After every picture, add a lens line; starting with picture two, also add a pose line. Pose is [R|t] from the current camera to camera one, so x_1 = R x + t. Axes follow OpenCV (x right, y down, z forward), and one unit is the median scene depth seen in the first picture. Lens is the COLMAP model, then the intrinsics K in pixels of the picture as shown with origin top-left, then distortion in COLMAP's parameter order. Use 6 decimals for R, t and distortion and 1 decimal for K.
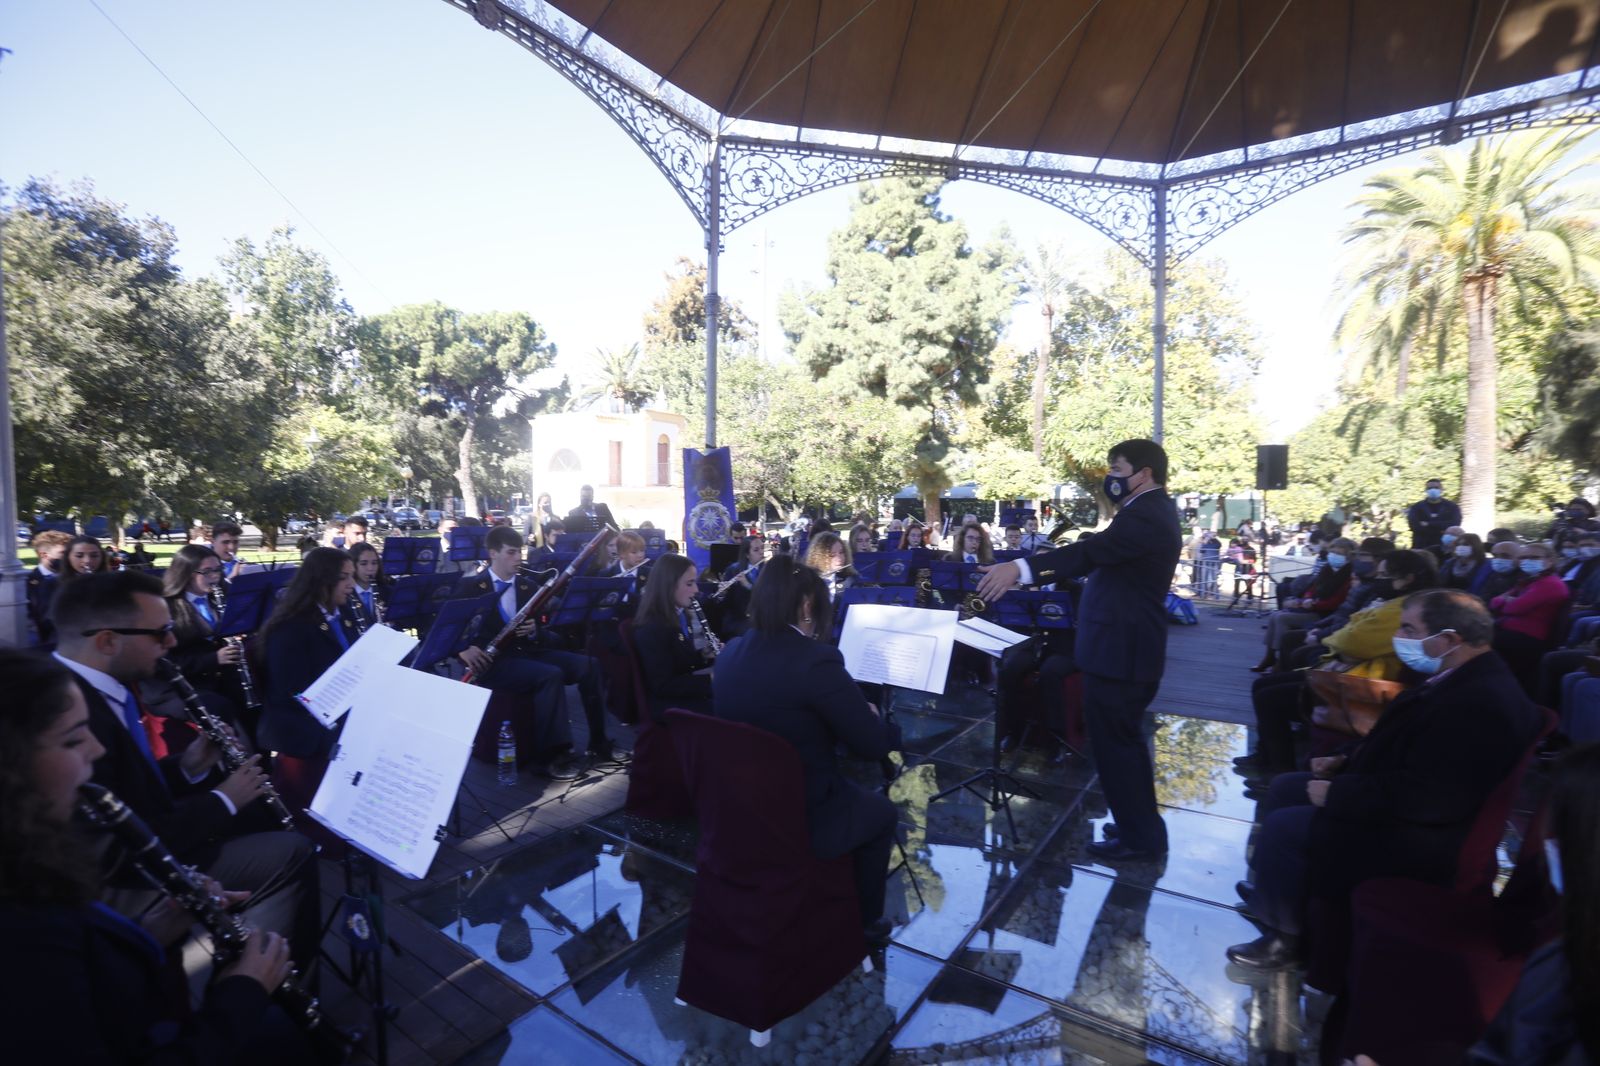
lens RADIAL K [[733.7, 0, 801.9], [0, 733.7, 527.9], [0, 0, 1]] dist [-0.068293, 0.026010]
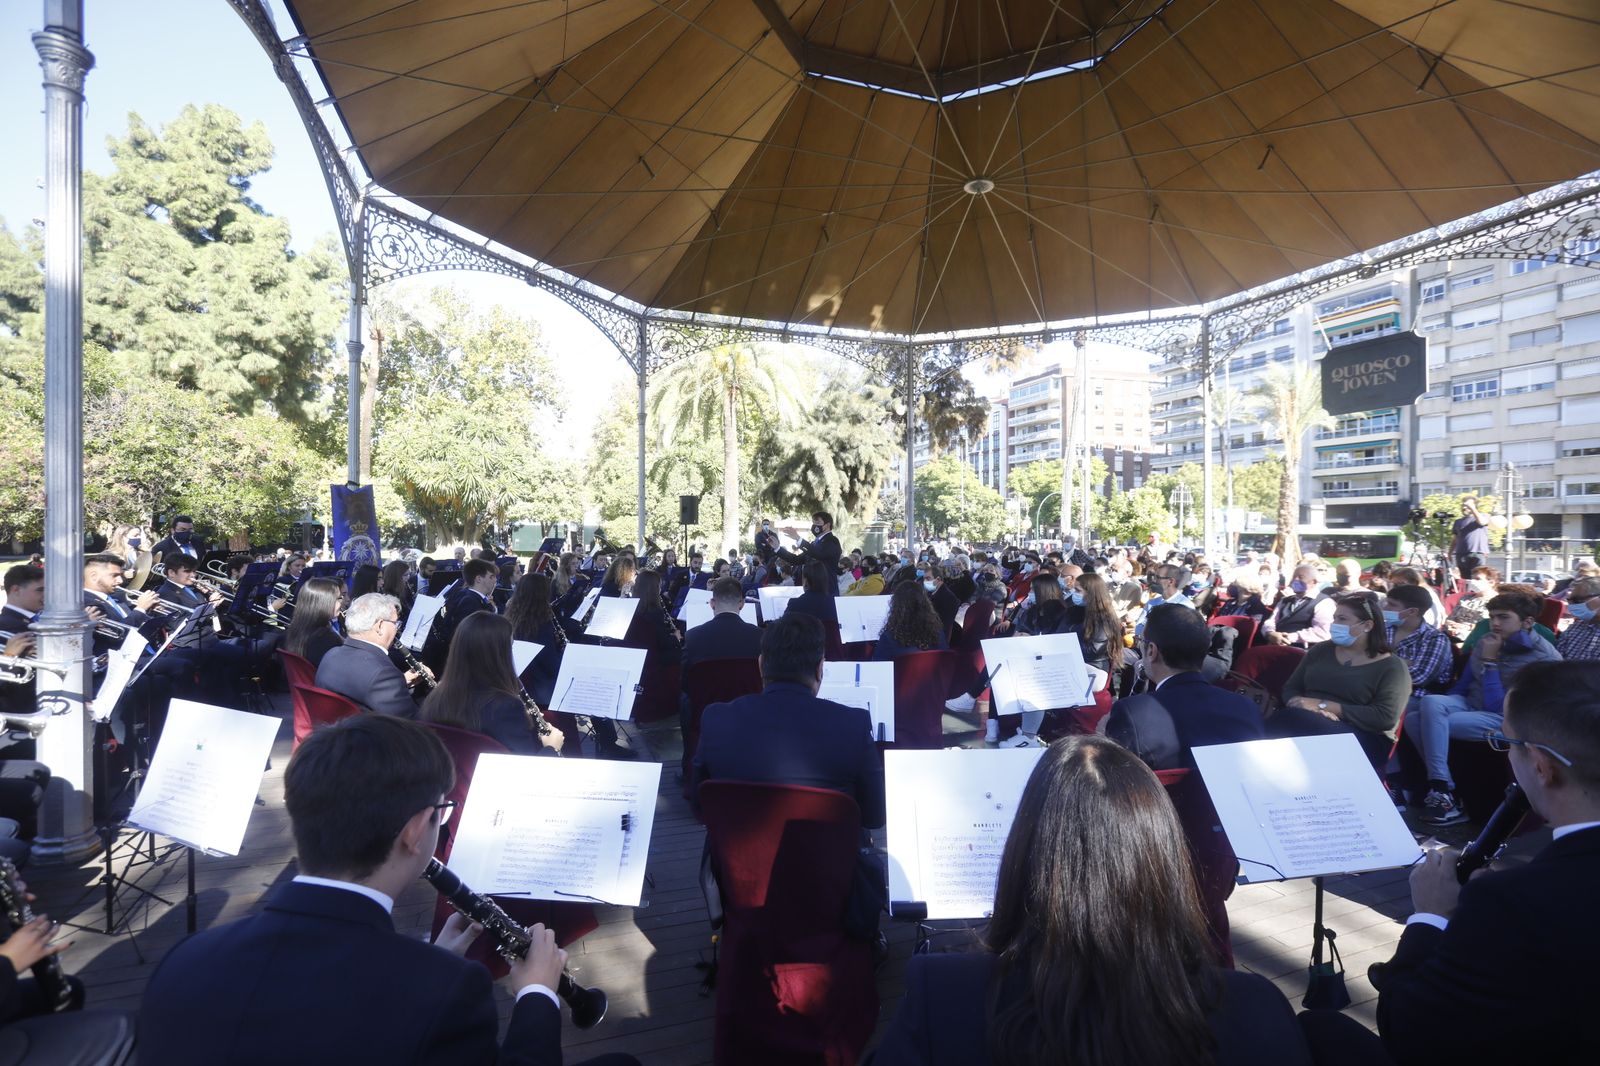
lens RADIAL K [[733.7, 0, 801.9], [0, 733.7, 527.9], [0, 0, 1]] dist [-0.068293, 0.026010]
pose [[0.570840, 0.000411, 0.821061, -0.156615], [0.026549, 0.999468, -0.018958, -0.002310], [-0.820632, 0.032621, 0.570526, -0.034239]]
